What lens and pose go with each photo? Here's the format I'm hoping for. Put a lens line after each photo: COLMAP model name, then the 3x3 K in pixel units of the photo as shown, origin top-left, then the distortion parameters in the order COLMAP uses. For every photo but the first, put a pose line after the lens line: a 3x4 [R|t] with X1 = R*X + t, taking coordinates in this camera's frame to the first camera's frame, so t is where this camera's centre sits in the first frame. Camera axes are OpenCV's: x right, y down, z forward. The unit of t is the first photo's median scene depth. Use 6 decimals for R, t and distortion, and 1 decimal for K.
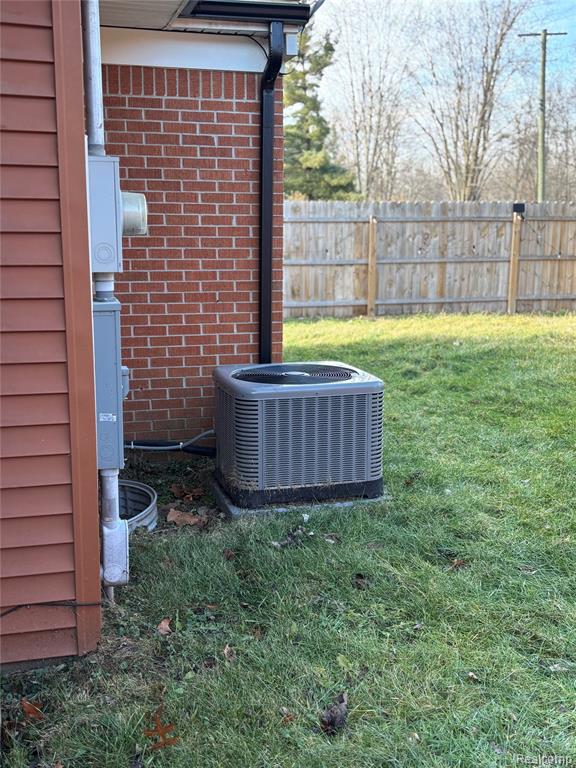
lens RADIAL K [[877.2, 0, 288.0], [0, 877.2, 384.0], [0, 0, 1]] dist [0.191947, -0.575840]
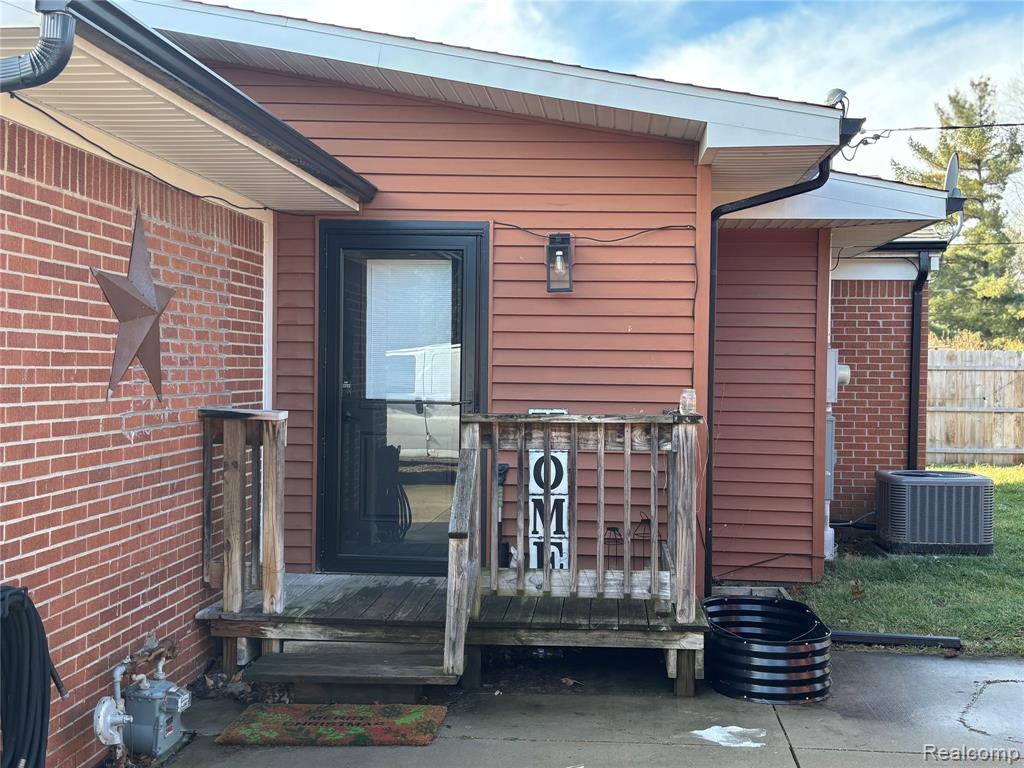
lens RADIAL K [[1169.6, 0, 511.3], [0, 1169.6, 390.3], [0, 0, 1]] dist [0.191947, -0.575840]
pose [[0.934996, 0.014506, -0.354361, 0.020050], [-0.069519, 0.987276, -0.143015, 0.072177], [0.347777, 0.158353, 0.924108, -0.448109]]
